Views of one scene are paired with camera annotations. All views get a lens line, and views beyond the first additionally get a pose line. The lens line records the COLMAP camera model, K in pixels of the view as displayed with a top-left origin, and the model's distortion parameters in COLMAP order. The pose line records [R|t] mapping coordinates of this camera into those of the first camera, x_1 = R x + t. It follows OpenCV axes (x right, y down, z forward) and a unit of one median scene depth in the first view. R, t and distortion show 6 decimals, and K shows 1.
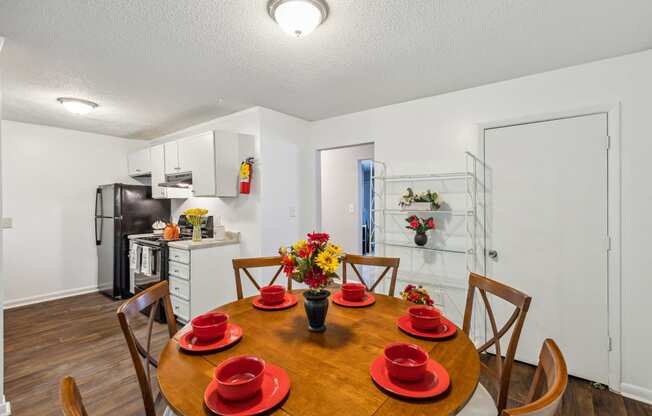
lens RADIAL K [[300.1, 0, 323.8], [0, 300.1, 204.5], [0, 0, 1]] dist [0.000879, 0.000239]
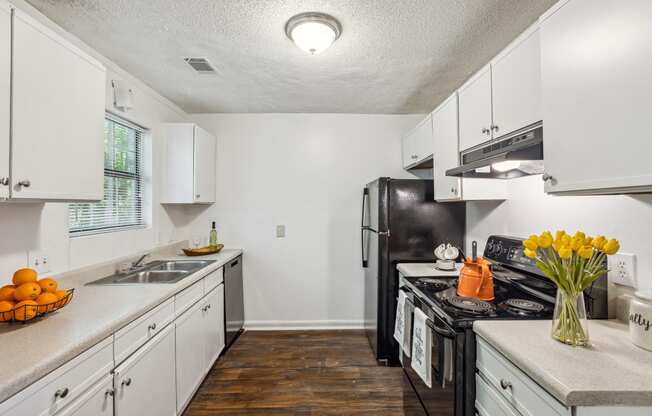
lens RADIAL K [[308.7, 0, 326.0], [0, 308.7, 208.0], [0, 0, 1]] dist [-0.000749, -0.000079]
pose [[0.656801, 0.005661, -0.754043, -0.282645], [-0.004274, 0.999984, 0.003785, -0.009290], [0.754052, 0.000736, 0.656814, 0.490234]]
